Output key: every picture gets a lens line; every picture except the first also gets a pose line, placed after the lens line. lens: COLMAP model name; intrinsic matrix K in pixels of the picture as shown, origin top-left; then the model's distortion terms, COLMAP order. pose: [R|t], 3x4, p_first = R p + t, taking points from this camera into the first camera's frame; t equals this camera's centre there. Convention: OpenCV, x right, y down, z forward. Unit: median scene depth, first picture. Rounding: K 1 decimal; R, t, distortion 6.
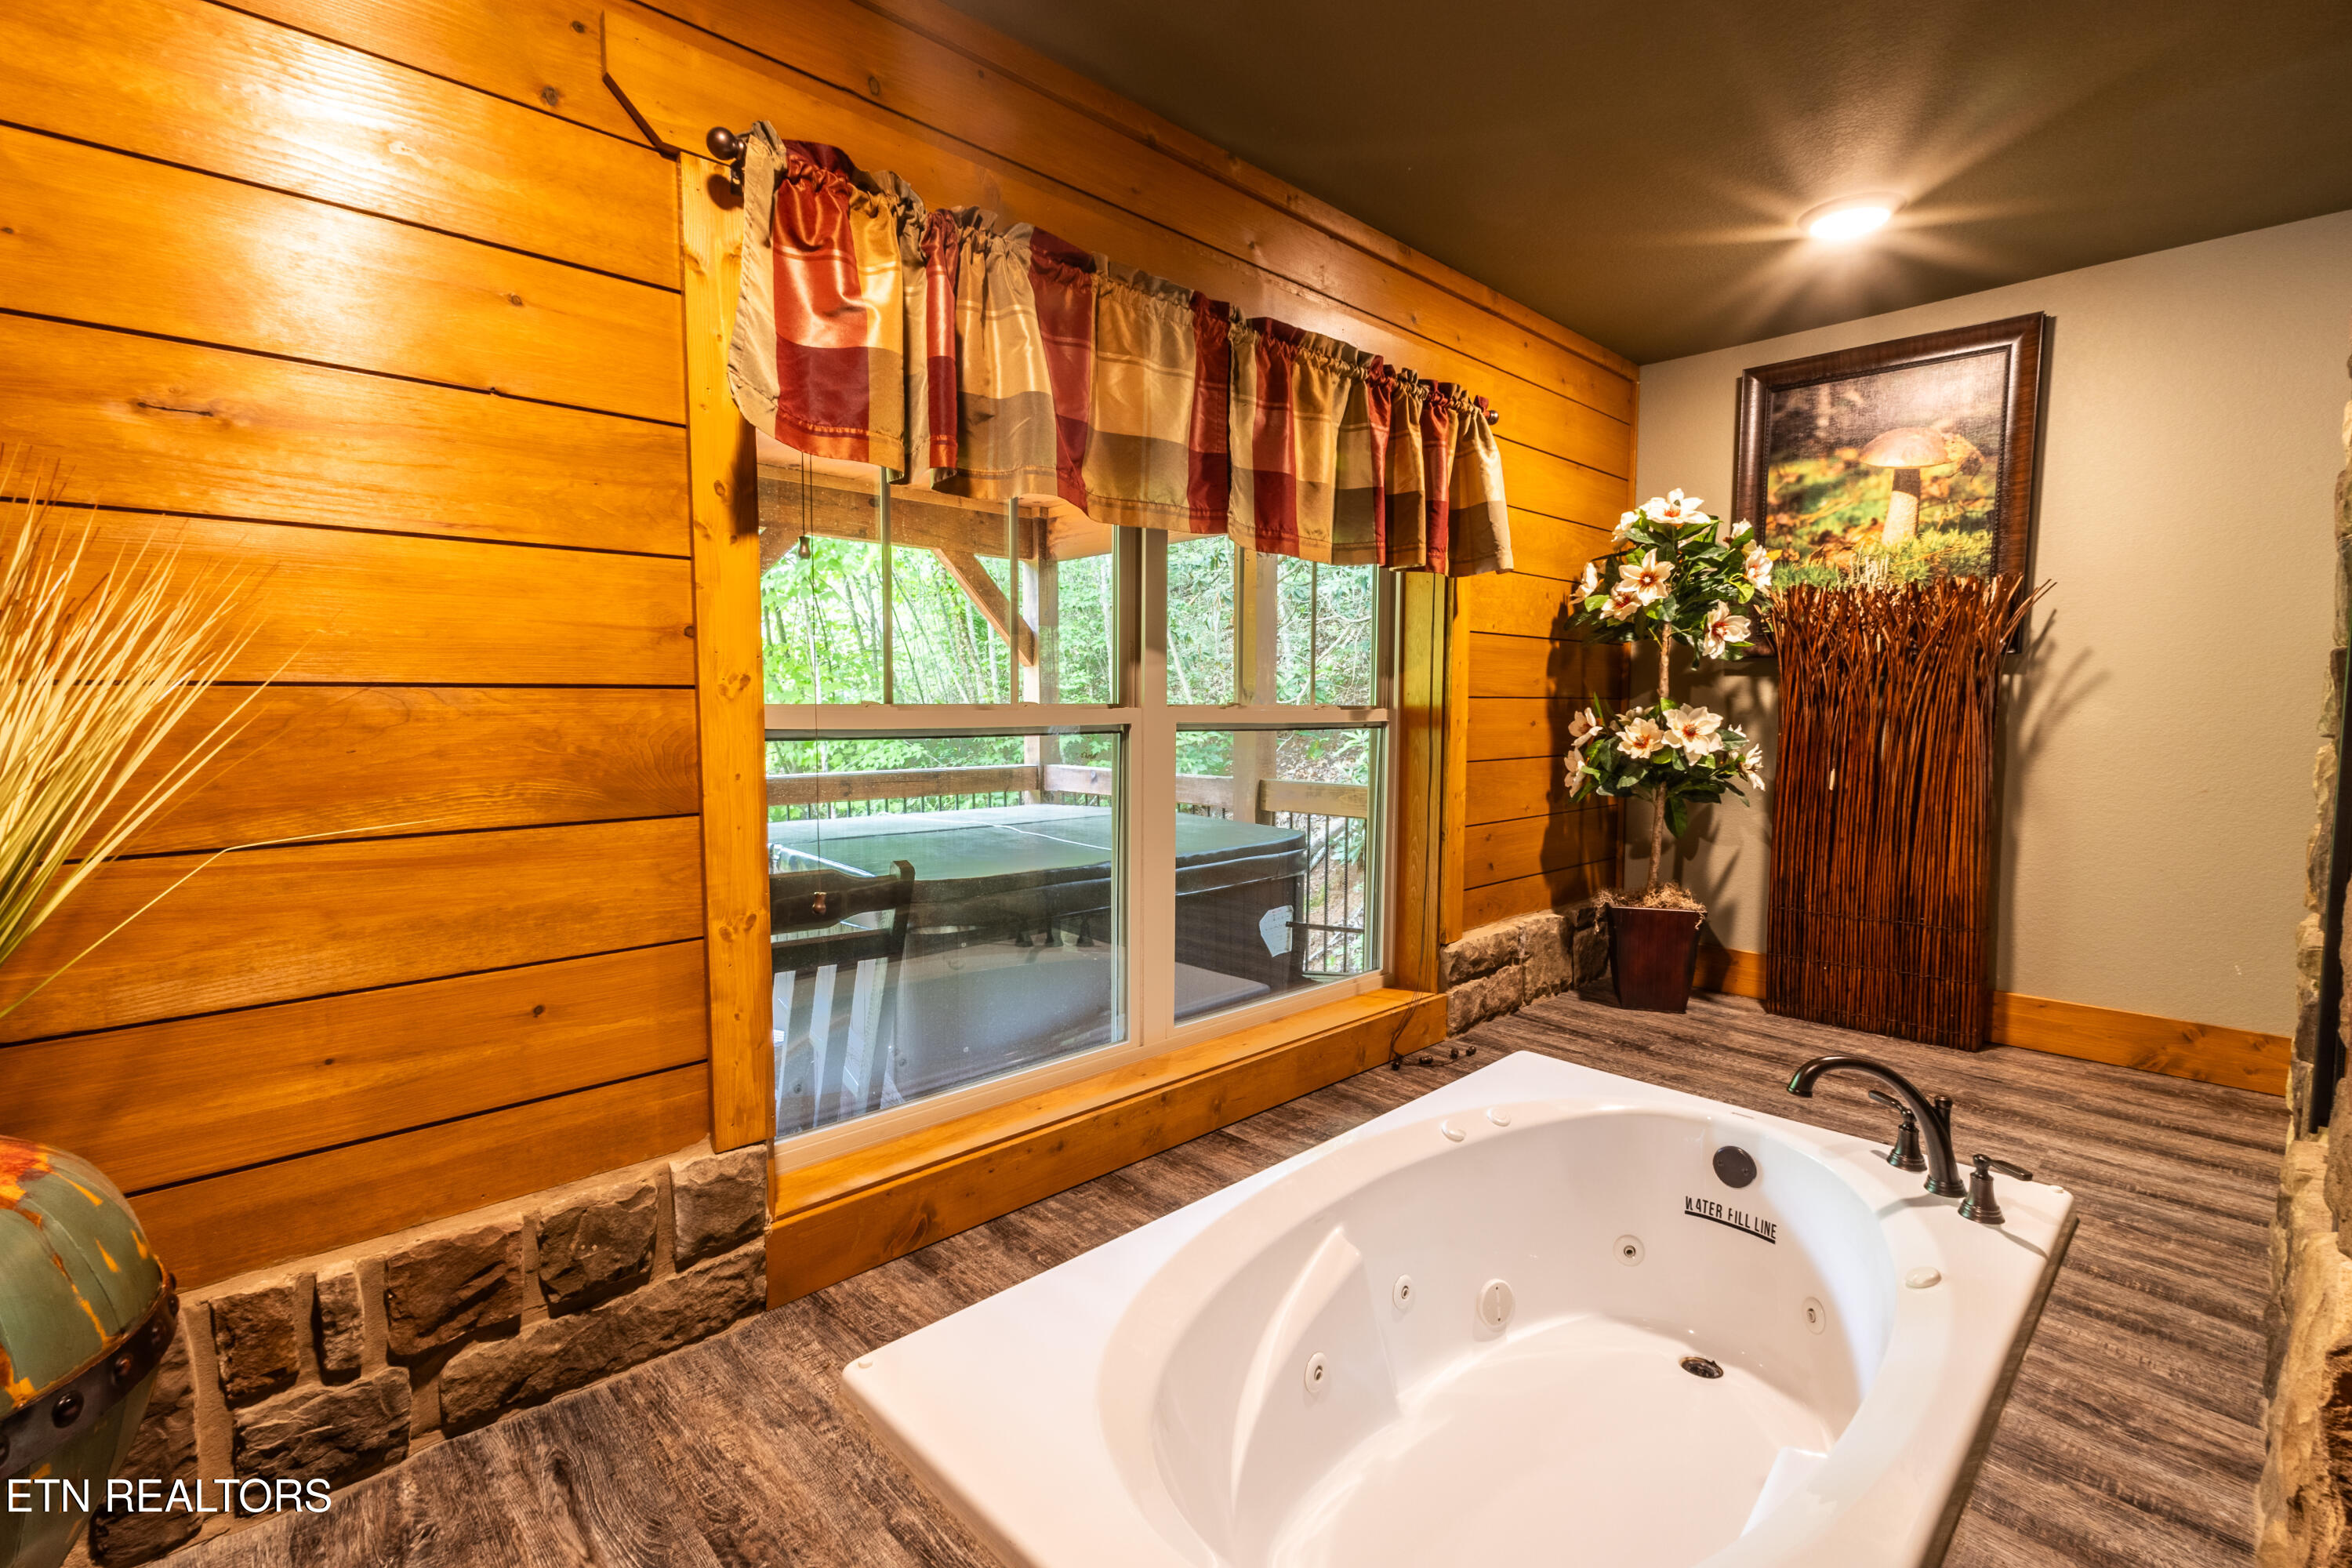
lens RADIAL K [[1077.4, 0, 1185.5], [0, 1077.4, 784.4], [0, 0, 1]] dist [0.011973, -0.003811]
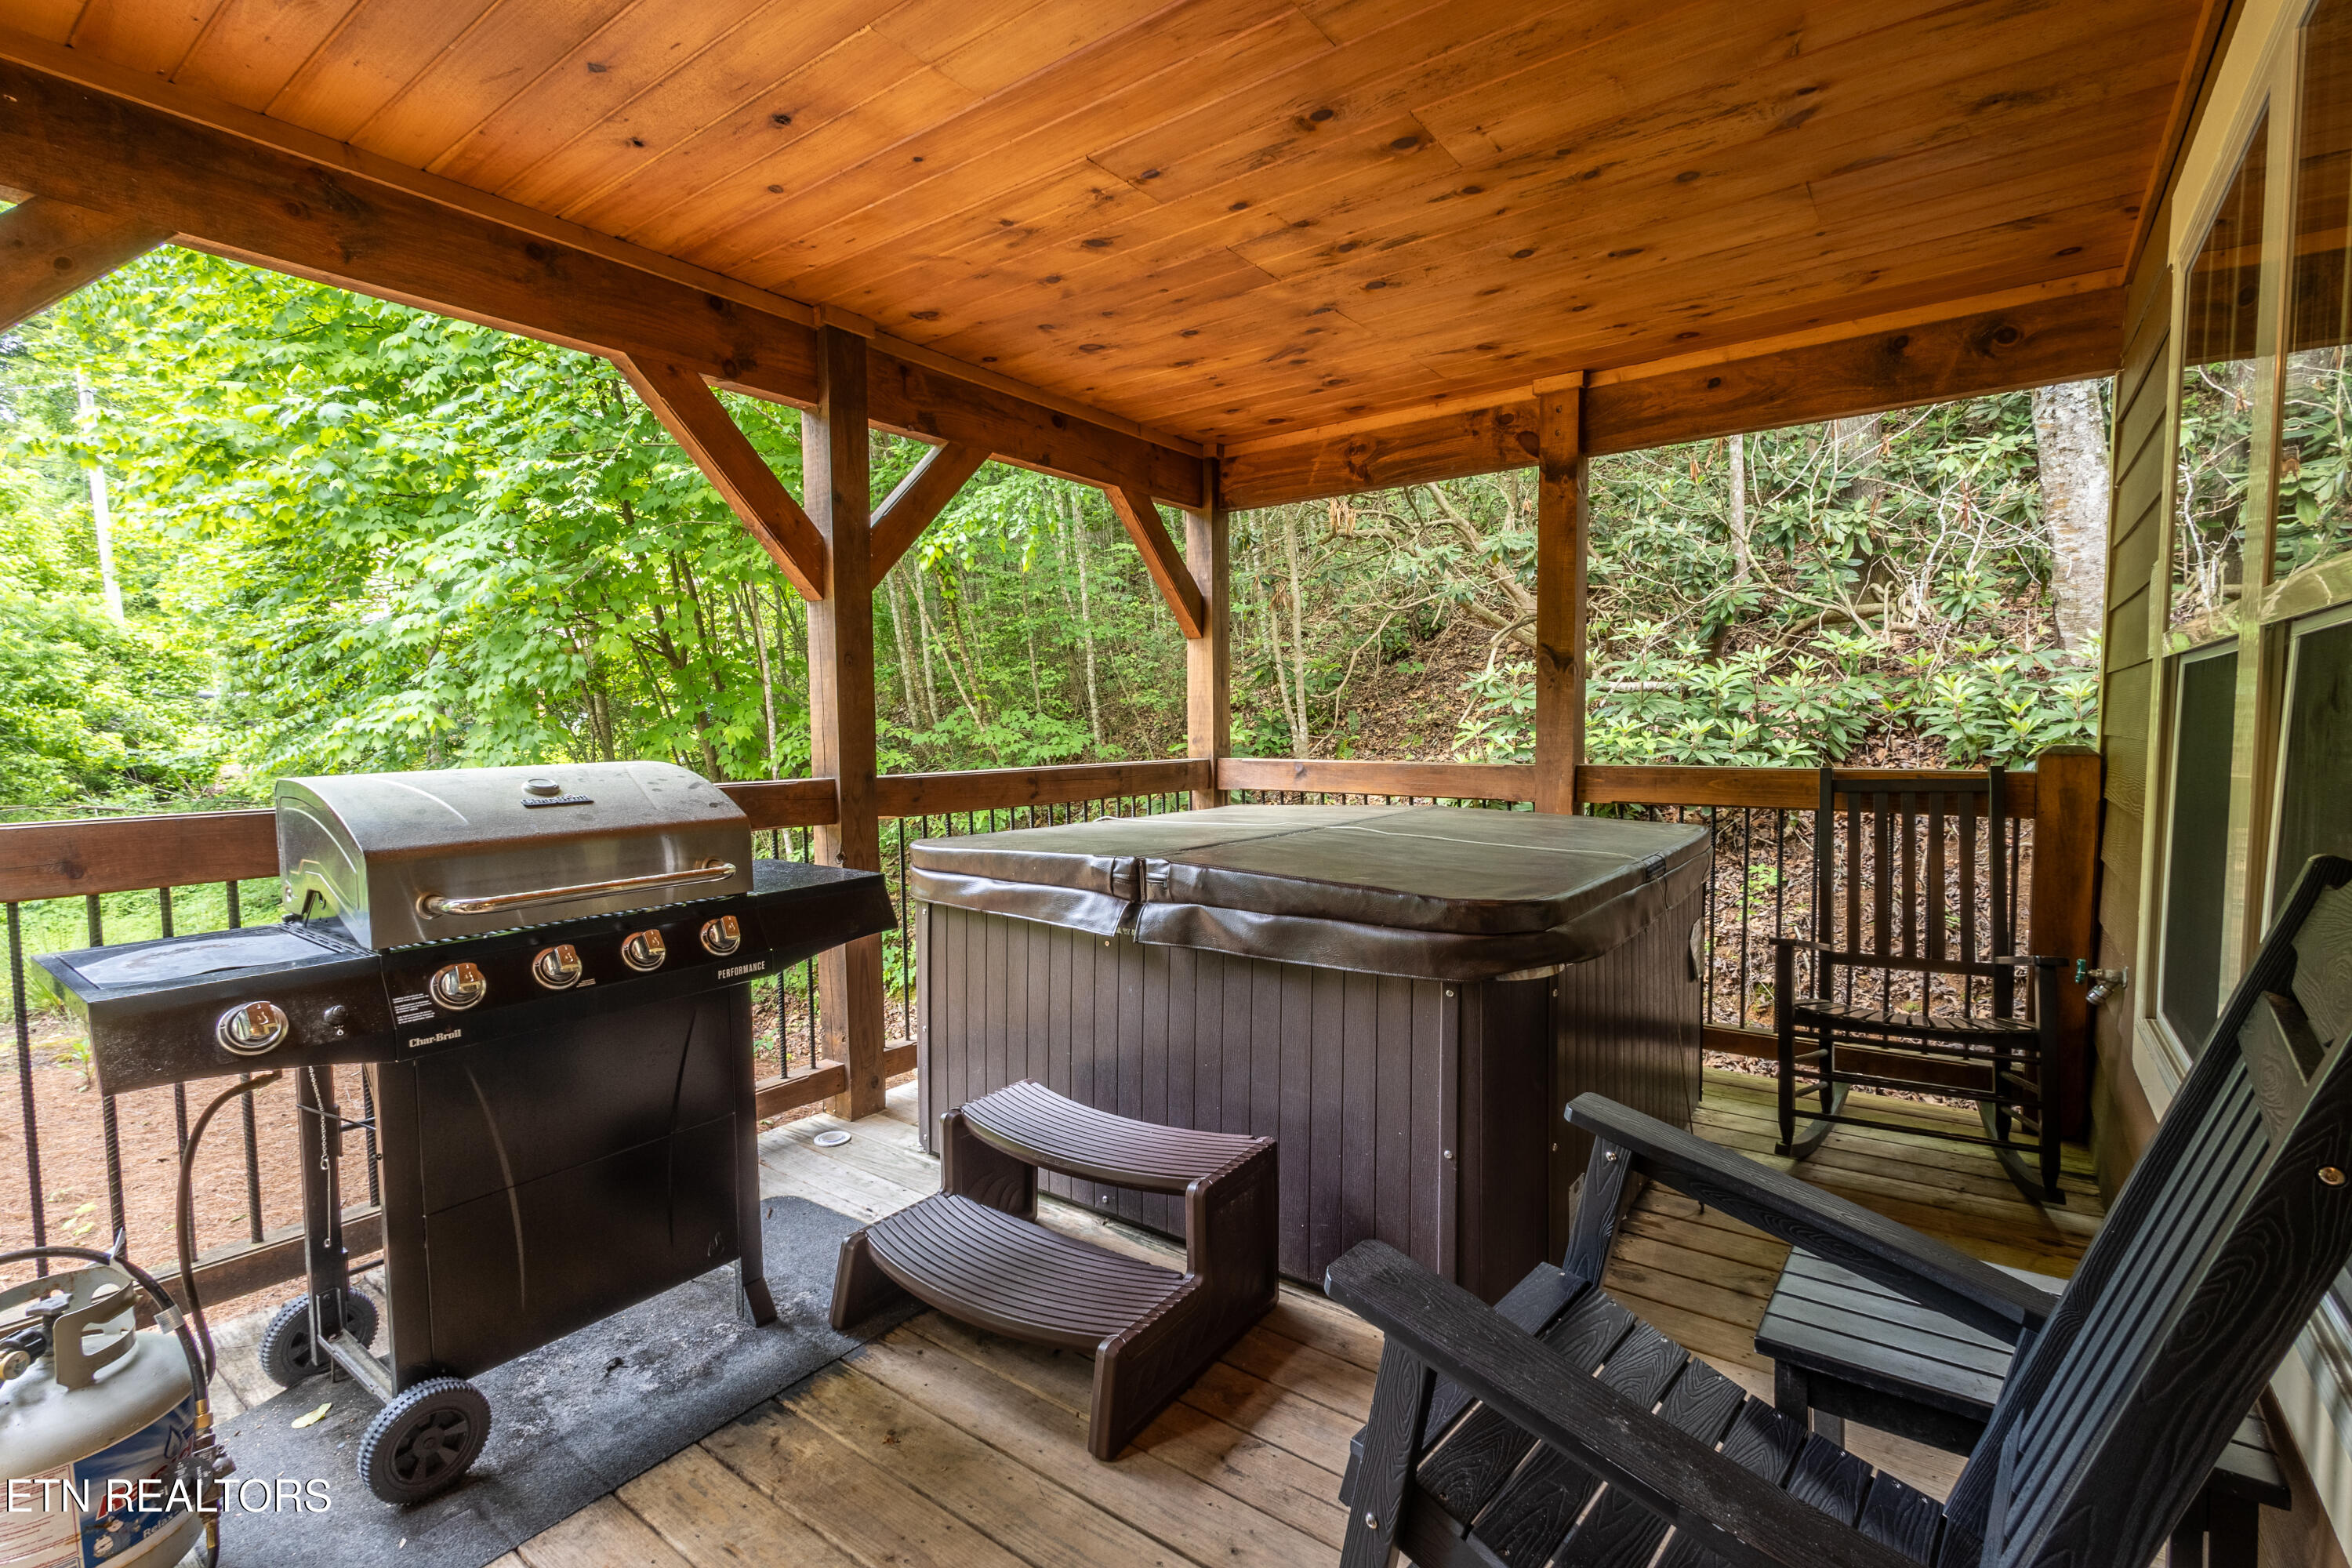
lens RADIAL K [[1077.4, 0, 1173.6], [0, 1077.4, 783.3], [0, 0, 1]] dist [0.011973, -0.003811]
pose [[0.988083, -0.024679, 0.151931, -0.332234], [0.028060, 0.999403, -0.020155, 0.018563], [-0.151343, 0.024178, 0.988186, 0.221287]]
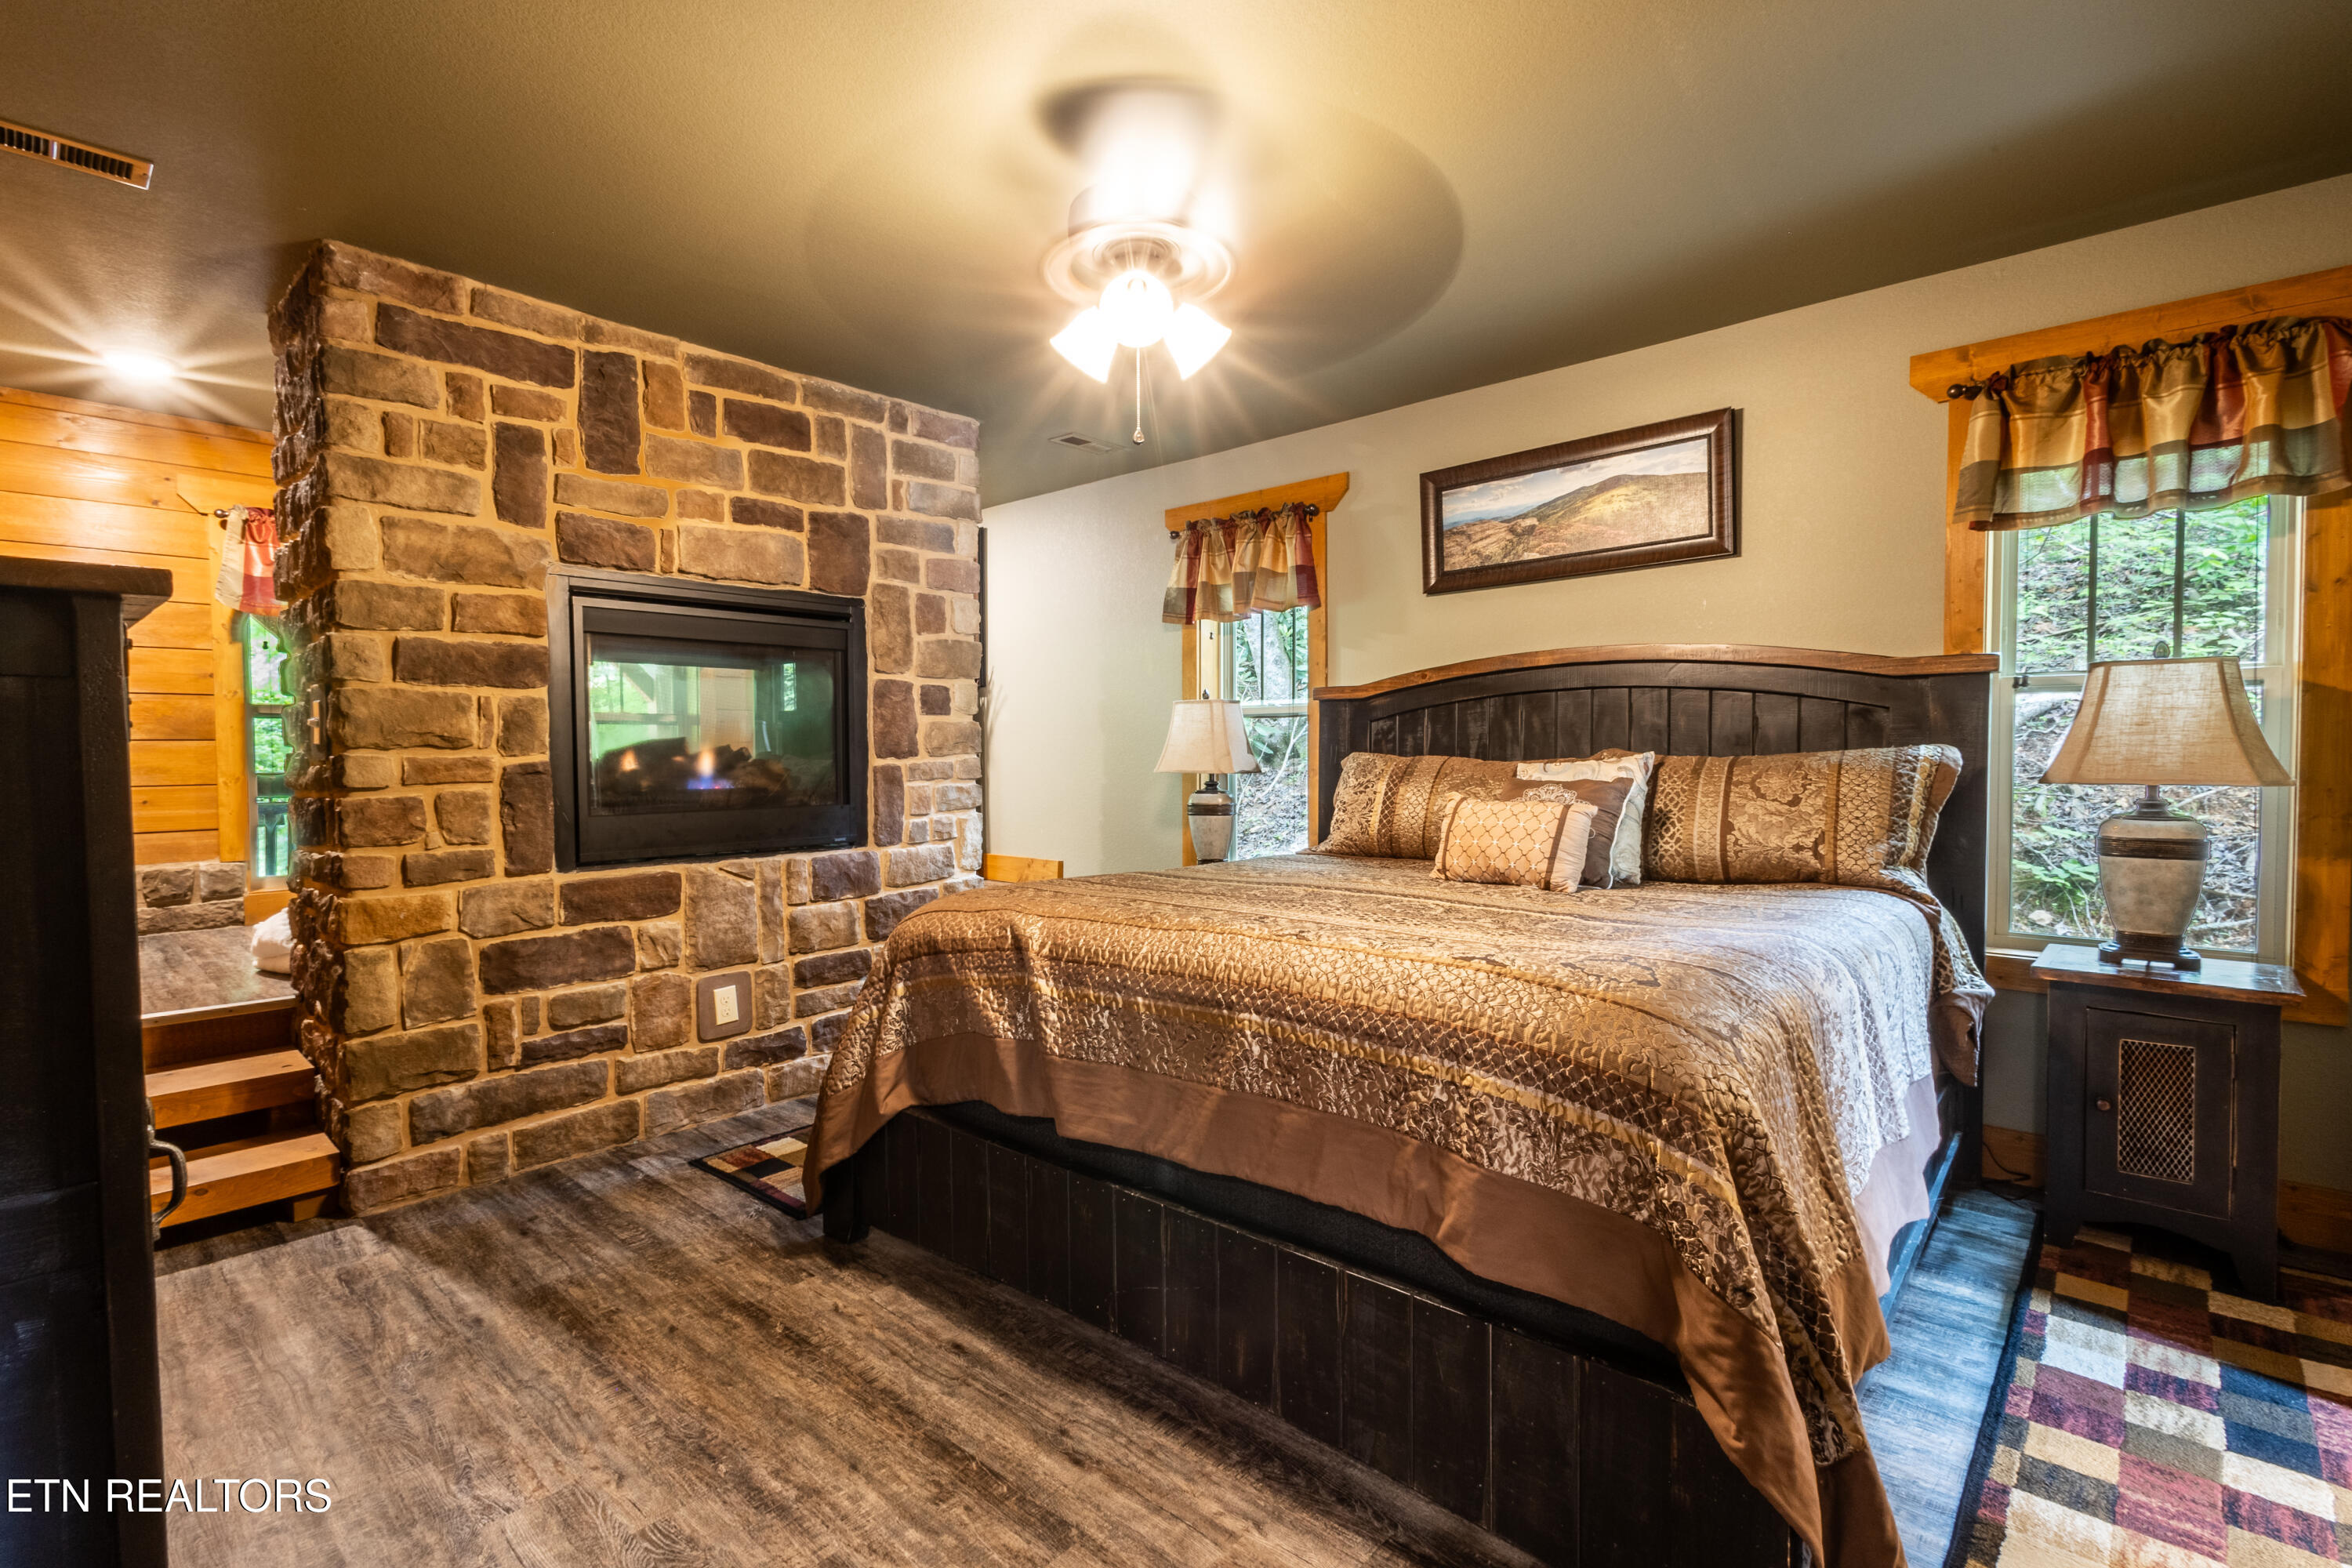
lens RADIAL K [[1077.4, 0, 1167.9], [0, 1077.4, 784.5], [0, 0, 1]] dist [0.011973, -0.003811]
pose [[0.998527, -0.019061, 0.050791, 1.871667], [0.021674, 0.998443, -0.051396, 0.339434], [-0.049733, 0.052421, 0.997386, -1.925943]]
